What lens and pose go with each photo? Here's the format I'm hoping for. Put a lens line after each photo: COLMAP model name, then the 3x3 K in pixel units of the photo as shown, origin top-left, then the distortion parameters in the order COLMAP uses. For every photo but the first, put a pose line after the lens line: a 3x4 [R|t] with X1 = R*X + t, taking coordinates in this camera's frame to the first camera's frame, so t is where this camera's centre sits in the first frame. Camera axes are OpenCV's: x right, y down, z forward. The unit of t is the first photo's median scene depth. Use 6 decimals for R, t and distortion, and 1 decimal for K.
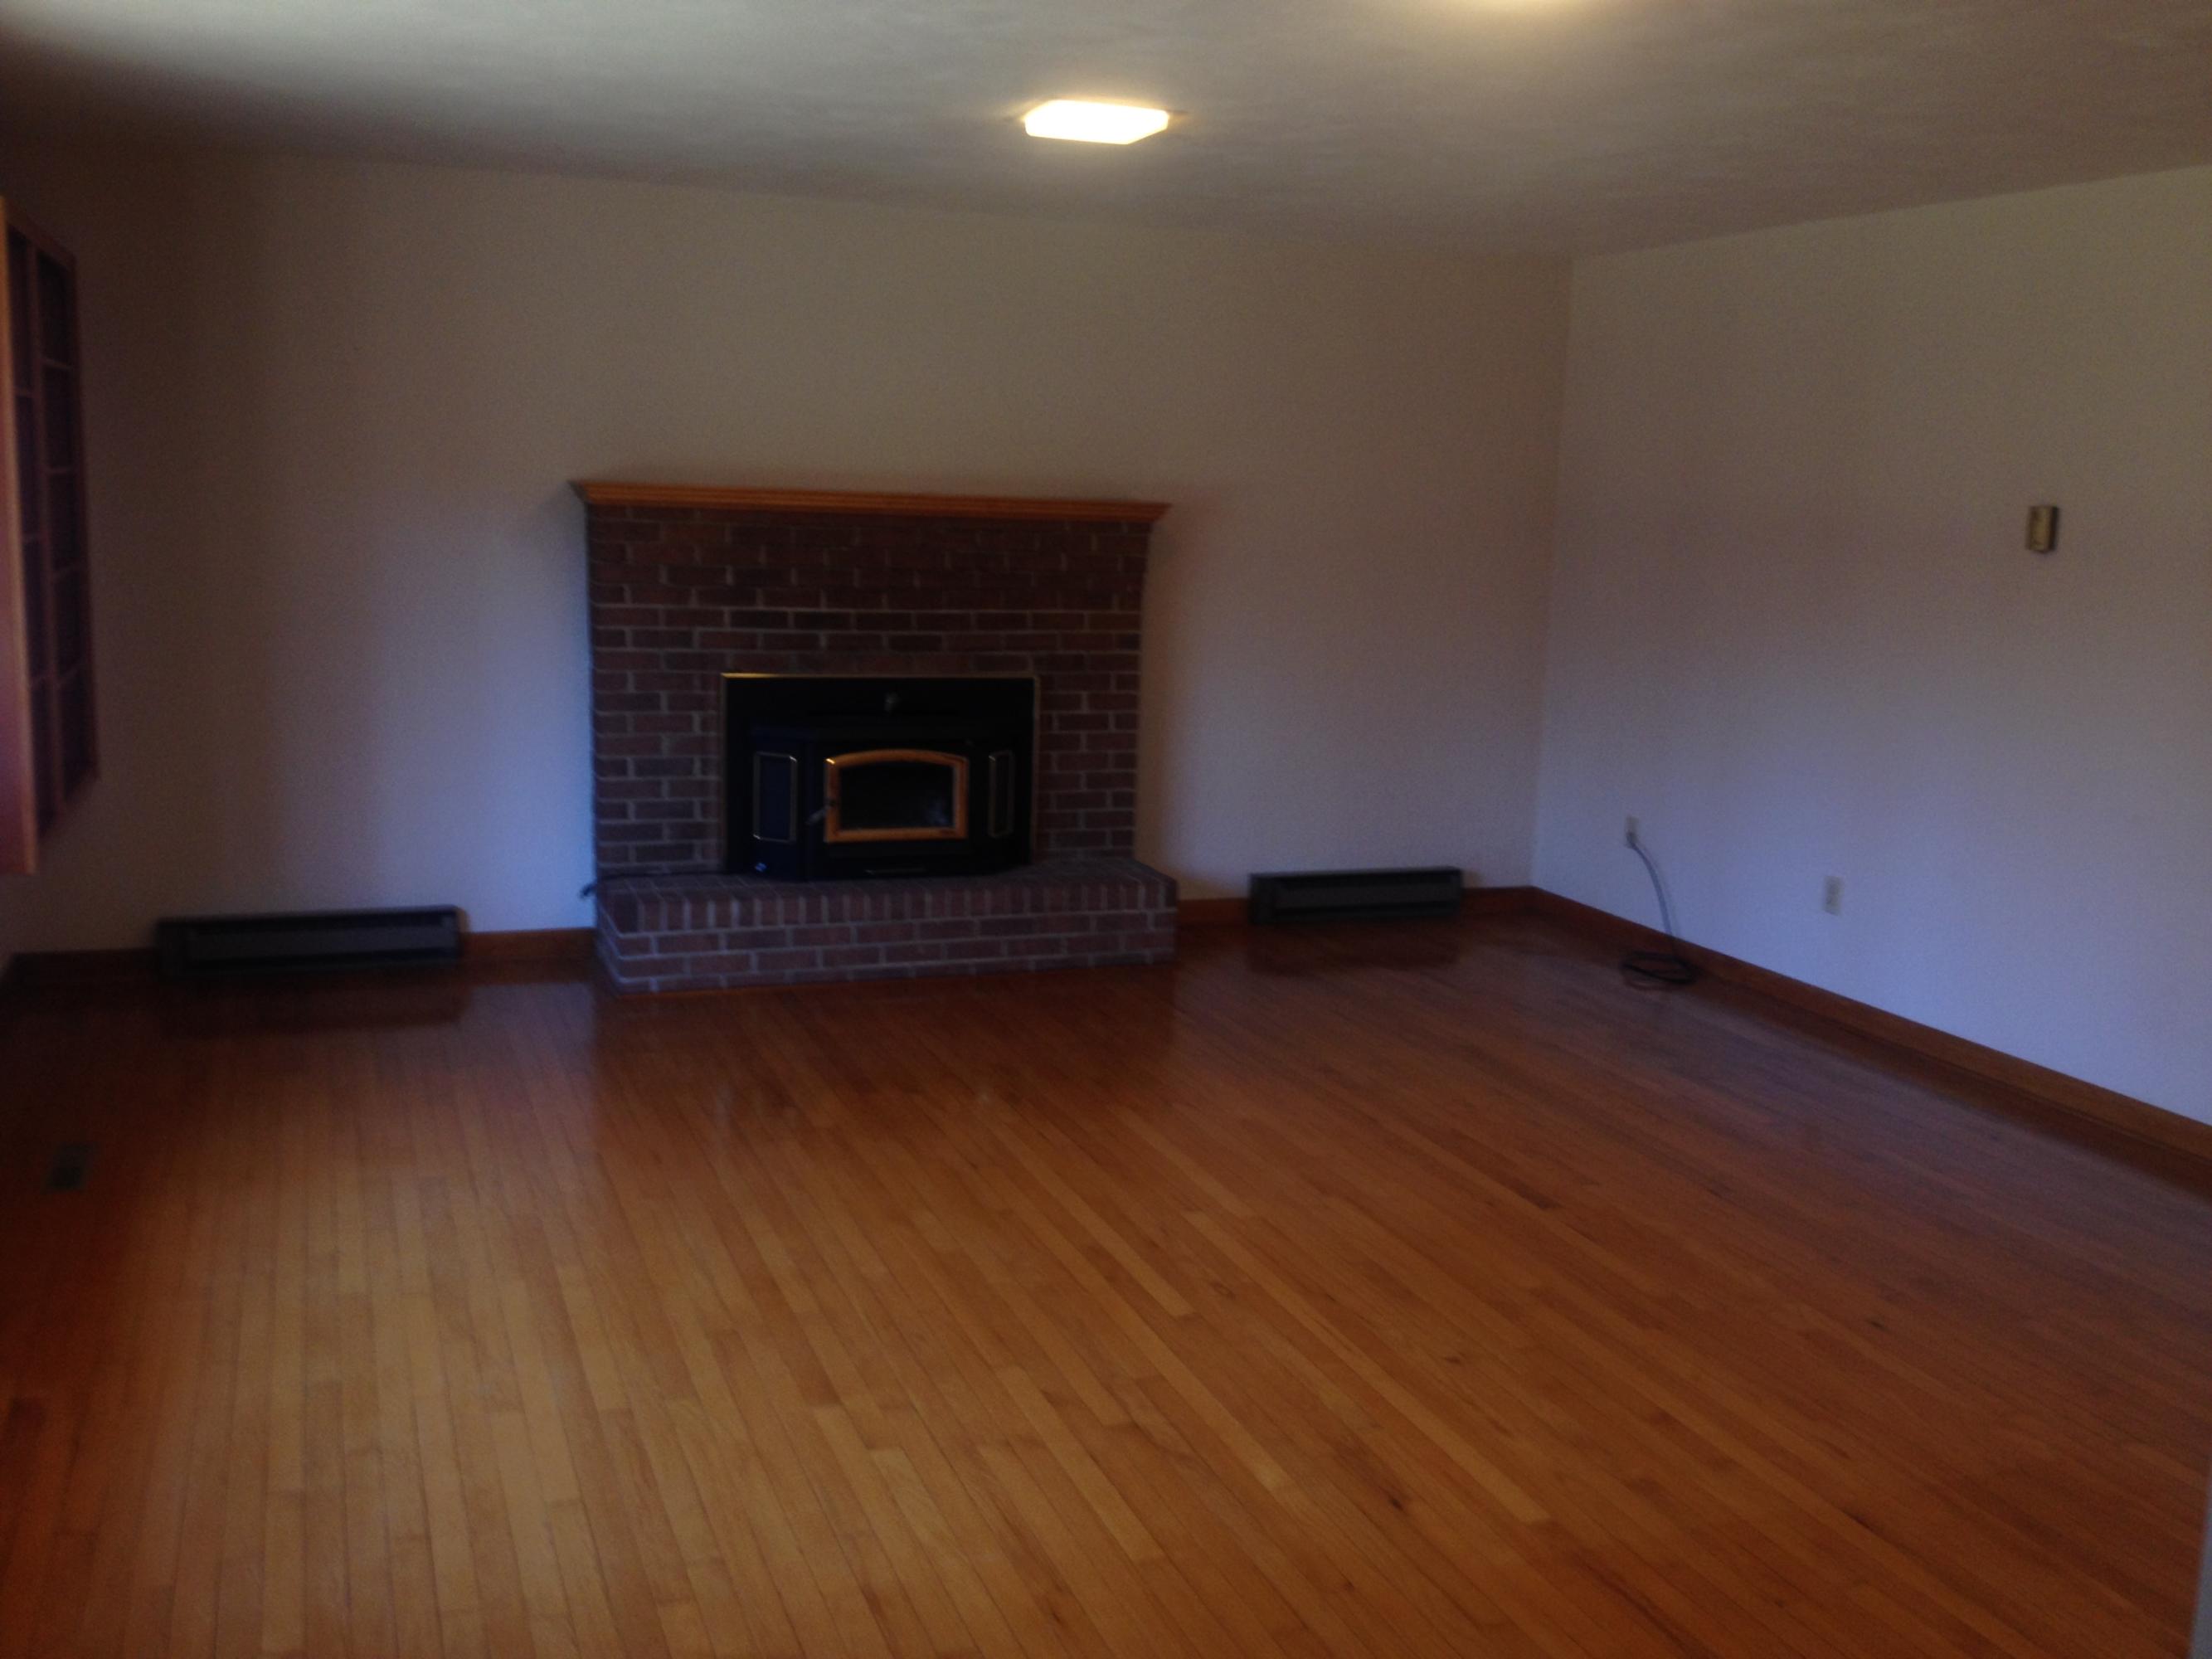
lens RADIAL K [[2037.6, 0, 1085.9], [0, 2037.6, 825.1], [0, 0, 1]] dist [0.197105, -0.434773]
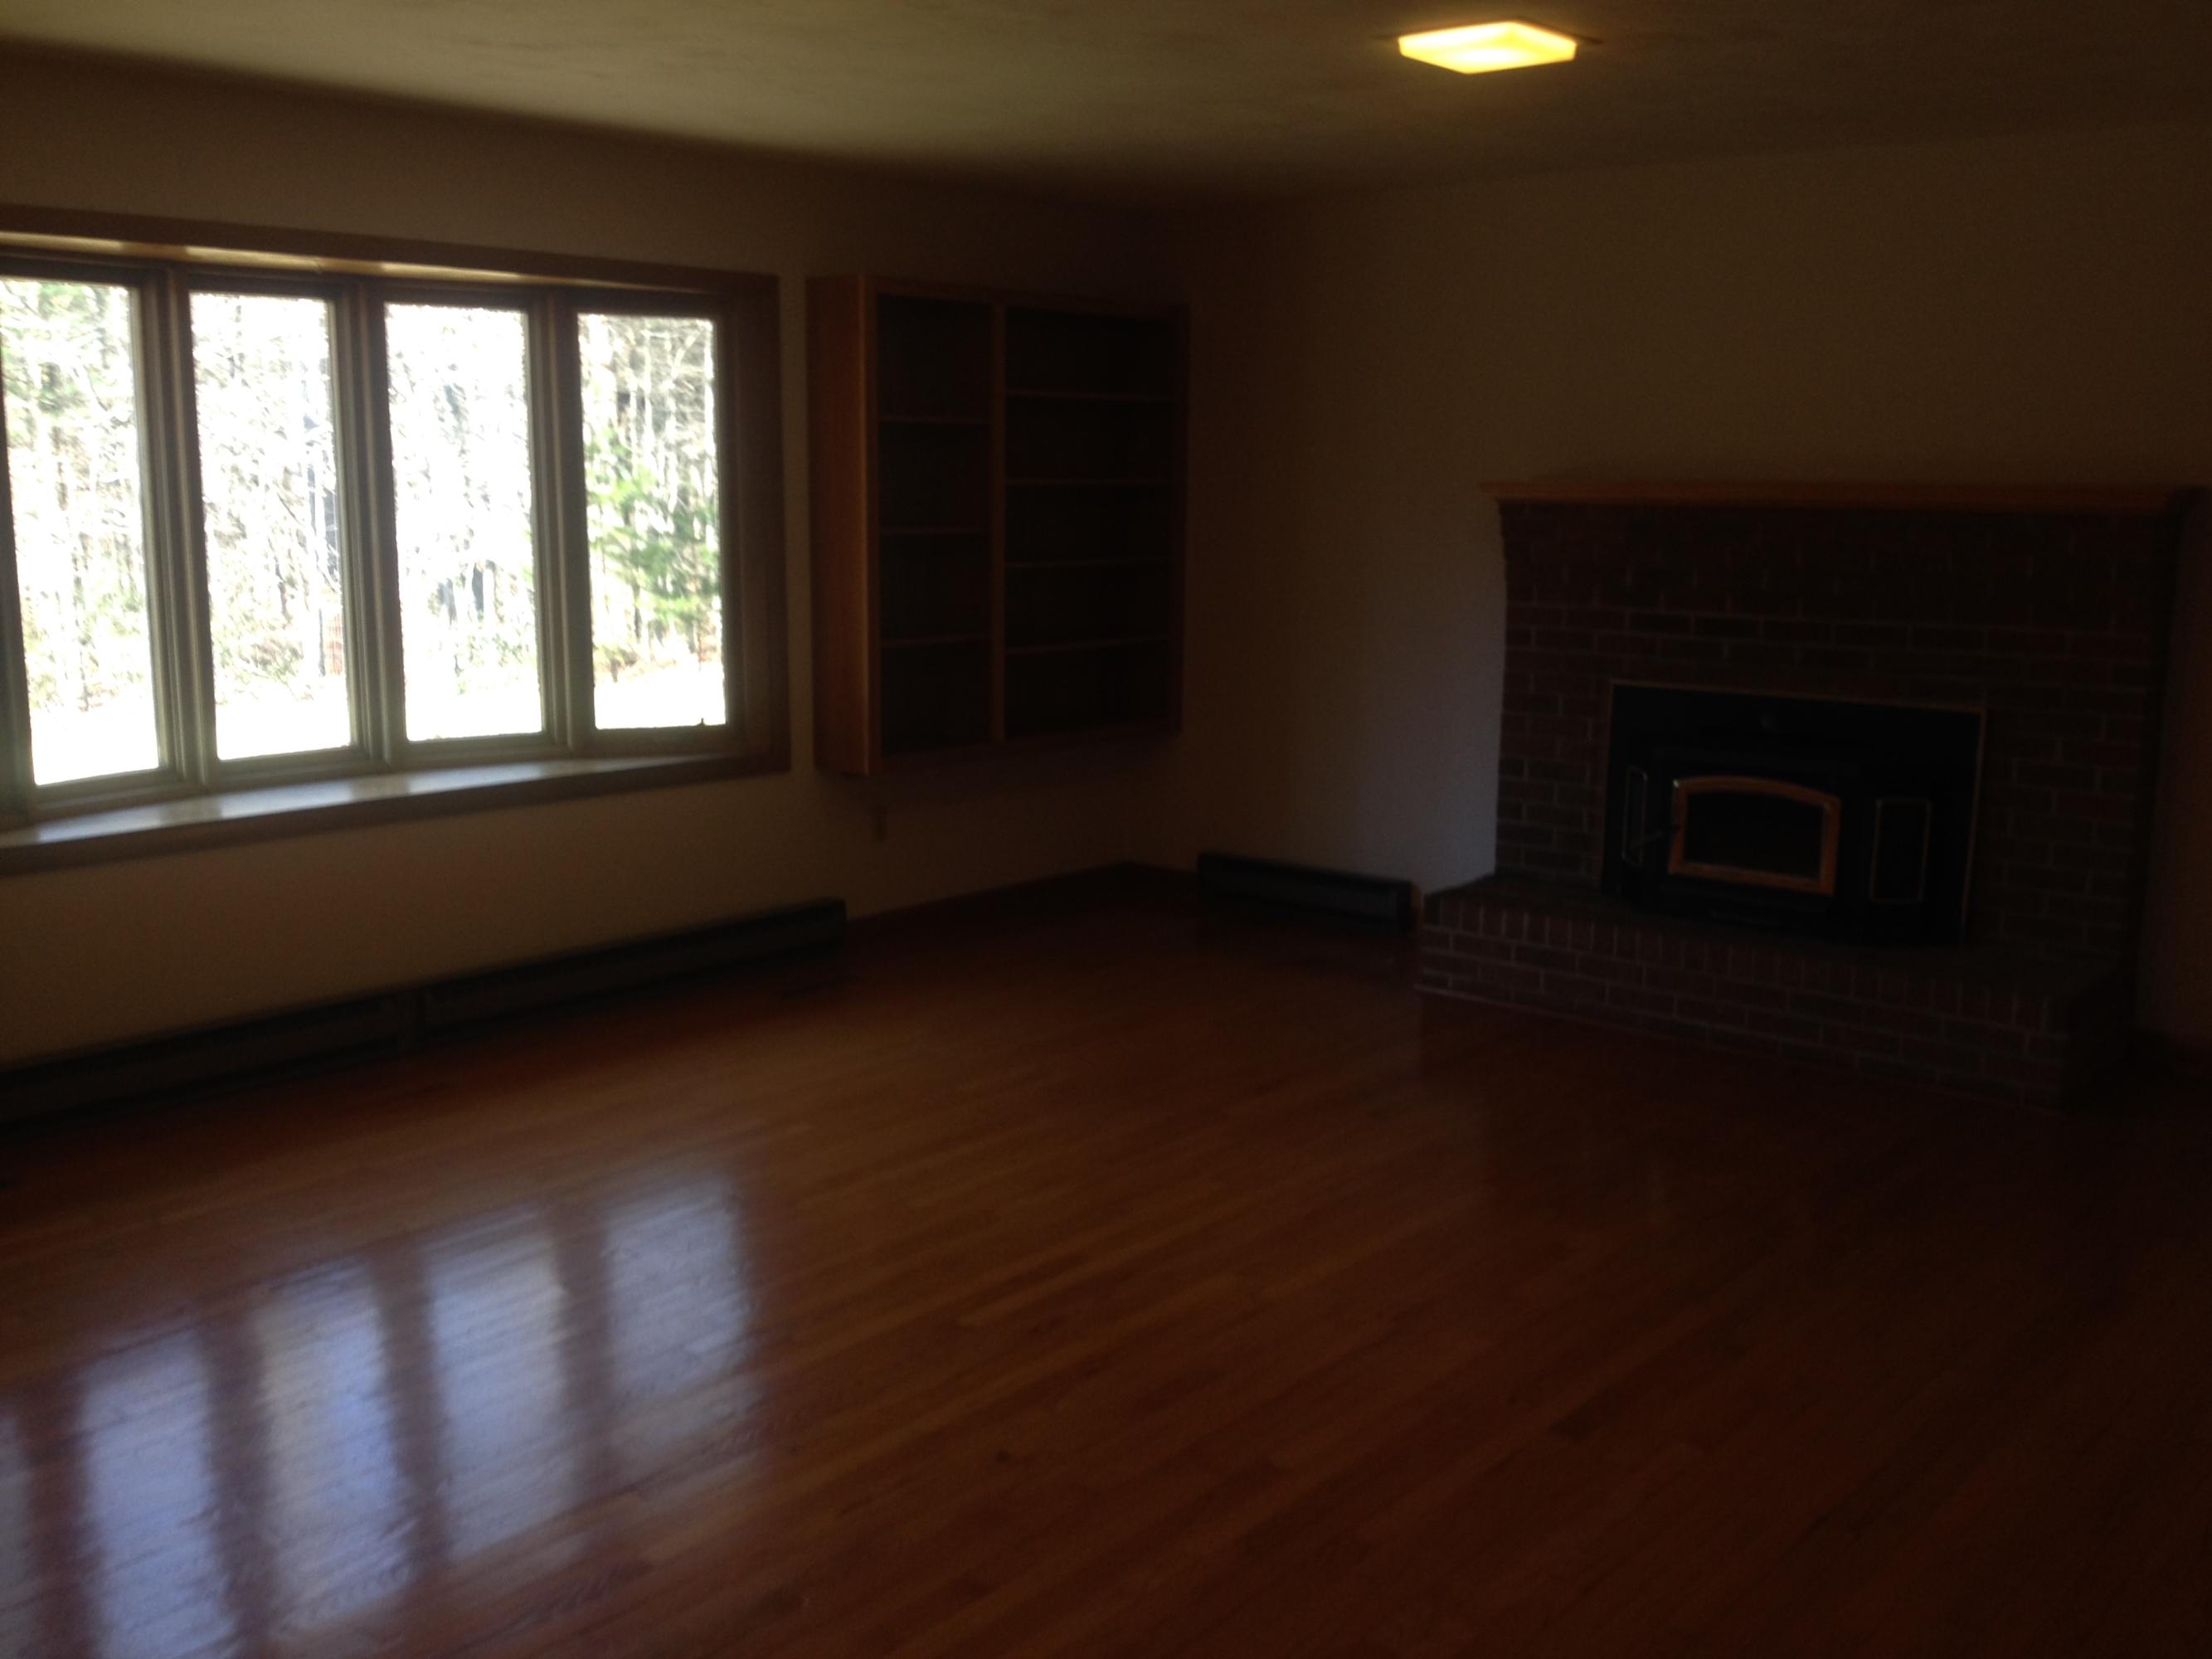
lens RADIAL K [[2037.6, 0, 1085.9], [0, 2037.6, 825.1], [0, 0, 1]] dist [0.197105, -0.434773]
pose [[0.498056, 0.124821, -0.858114, 0.519905], [-0.135195, 0.988662, 0.065343, -0.036786], [0.856541, 0.083469, 0.509285, 0.316577]]
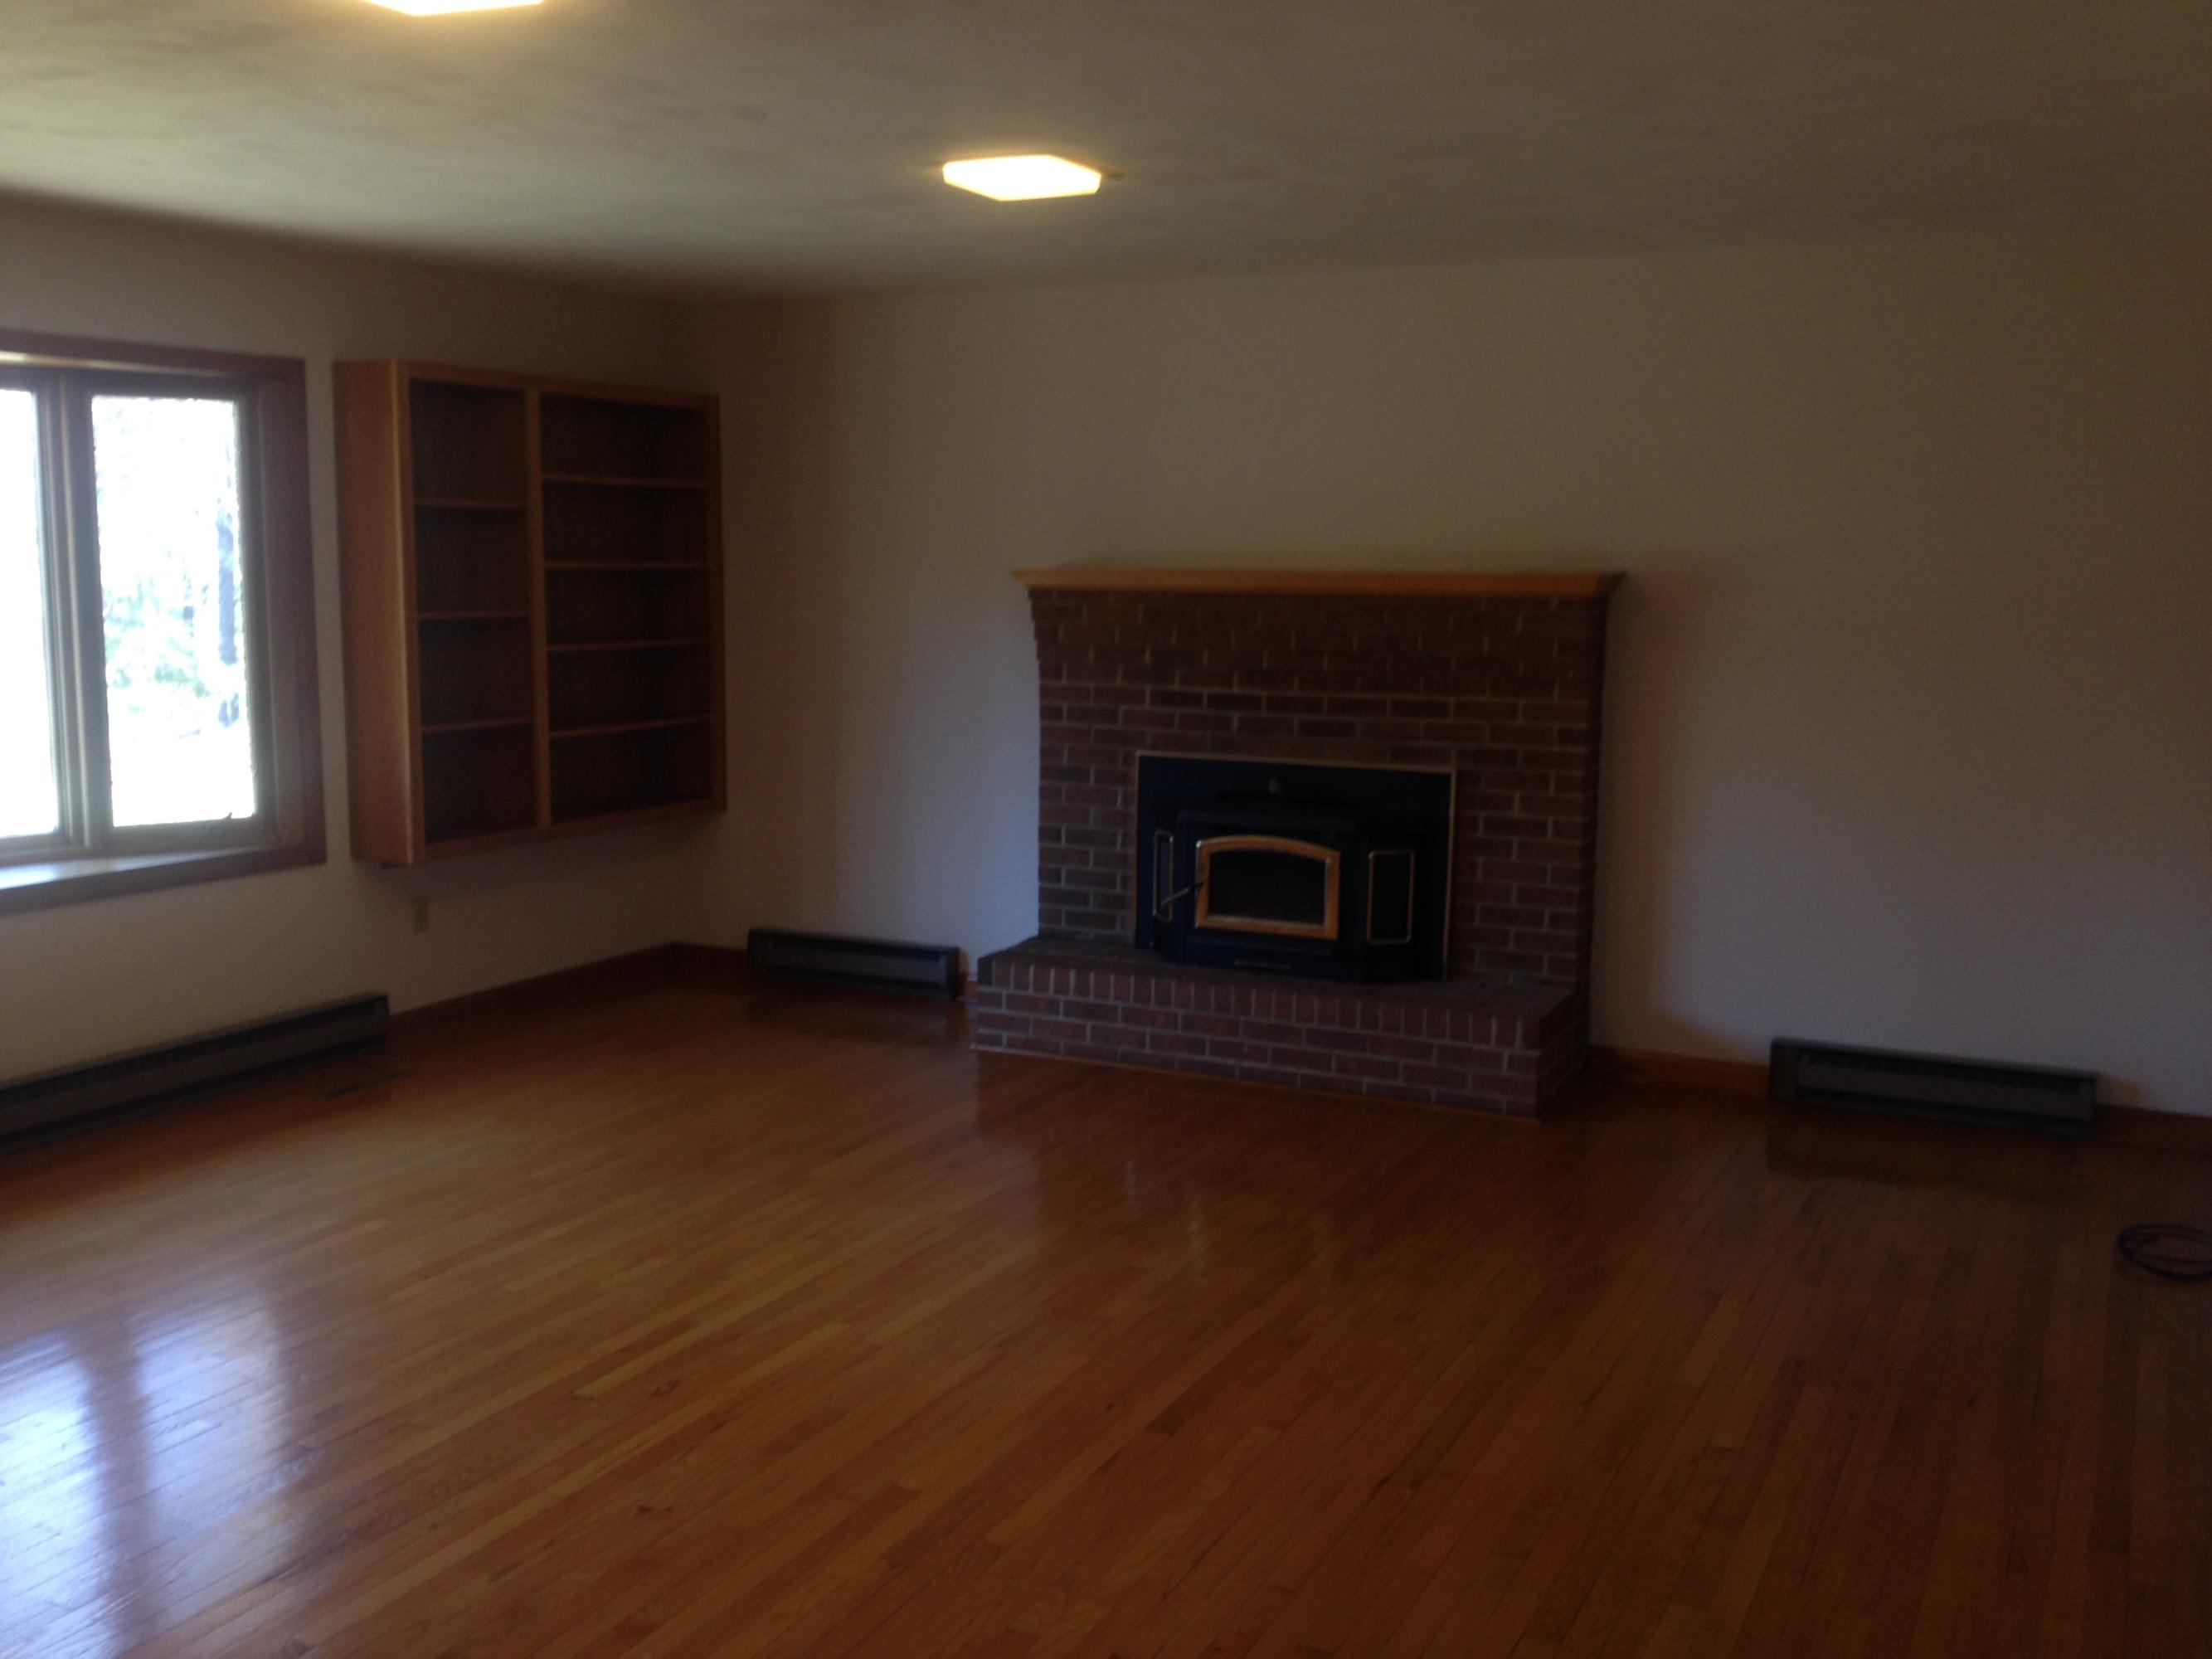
lens RADIAL K [[2037.6, 0, 1085.9], [0, 2037.6, 825.1], [0, 0, 1]] dist [0.197105, -0.434773]
pose [[0.693273, 0.071493, -0.717120, 0.534024], [-0.105517, 0.994413, -0.002871, -0.031219], [0.712909, 0.077658, 0.696944, 0.275781]]
